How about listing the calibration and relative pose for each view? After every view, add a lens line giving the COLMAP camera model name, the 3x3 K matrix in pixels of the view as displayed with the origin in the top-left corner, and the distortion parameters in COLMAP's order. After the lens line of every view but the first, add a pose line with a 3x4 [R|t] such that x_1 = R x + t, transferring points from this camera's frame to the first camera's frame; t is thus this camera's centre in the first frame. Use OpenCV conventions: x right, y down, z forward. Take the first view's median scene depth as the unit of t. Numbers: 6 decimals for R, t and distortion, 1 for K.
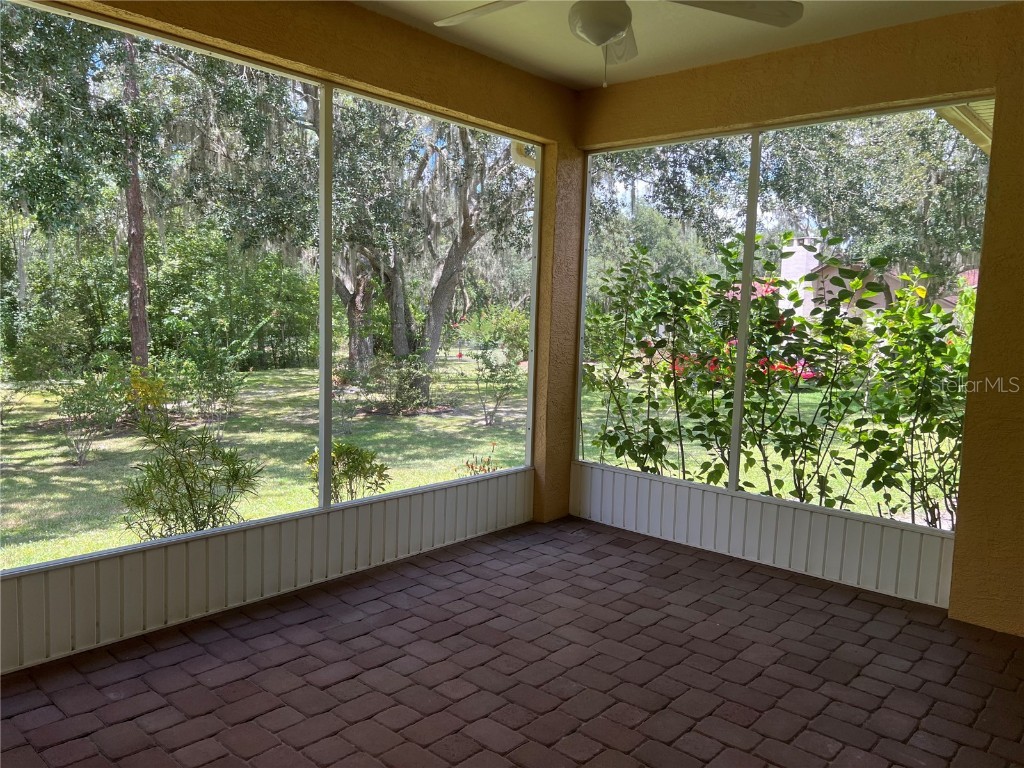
lens RADIAL K [[775.3, 0, 510.2], [0, 775.3, 385.0], [0, 0, 1]] dist [0.060685, -0.072065]
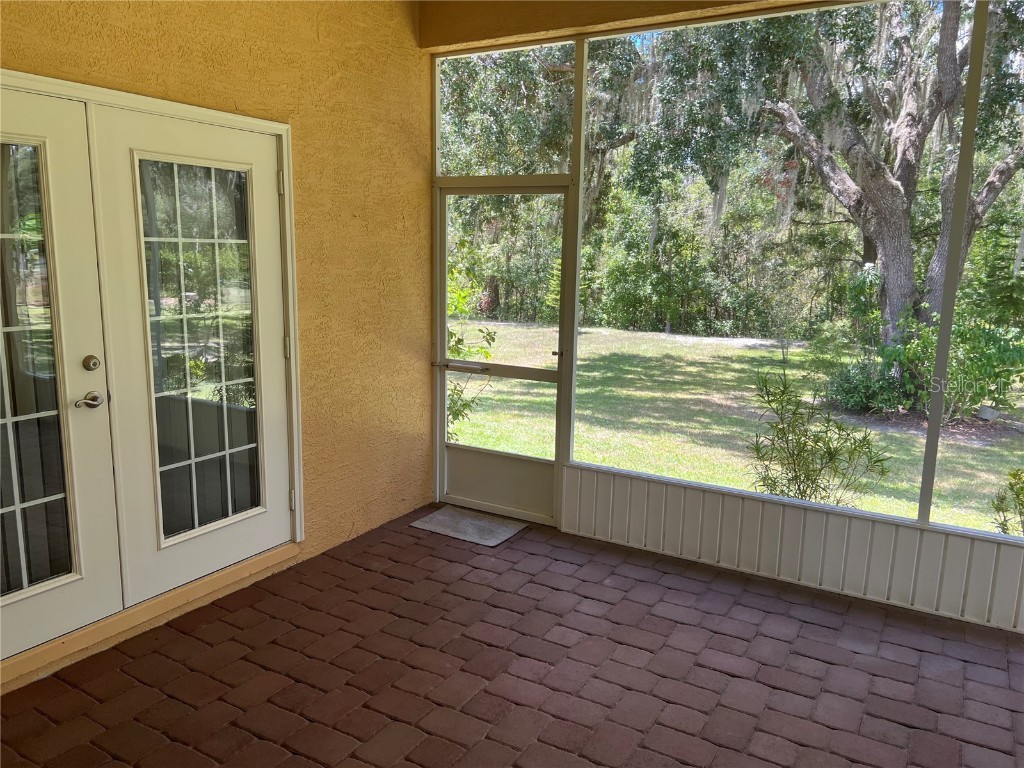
lens RADIAL K [[775.3, 0, 510.2], [0, 775.3, 385.5], [0, 0, 1]] dist [0.060685, -0.072065]
pose [[0.209506, 0.152034, -0.965915, 0.534410], [-0.107495, 0.985432, 0.131791, -0.058133], [0.971881, 0.076220, 0.222797, 0.450316]]
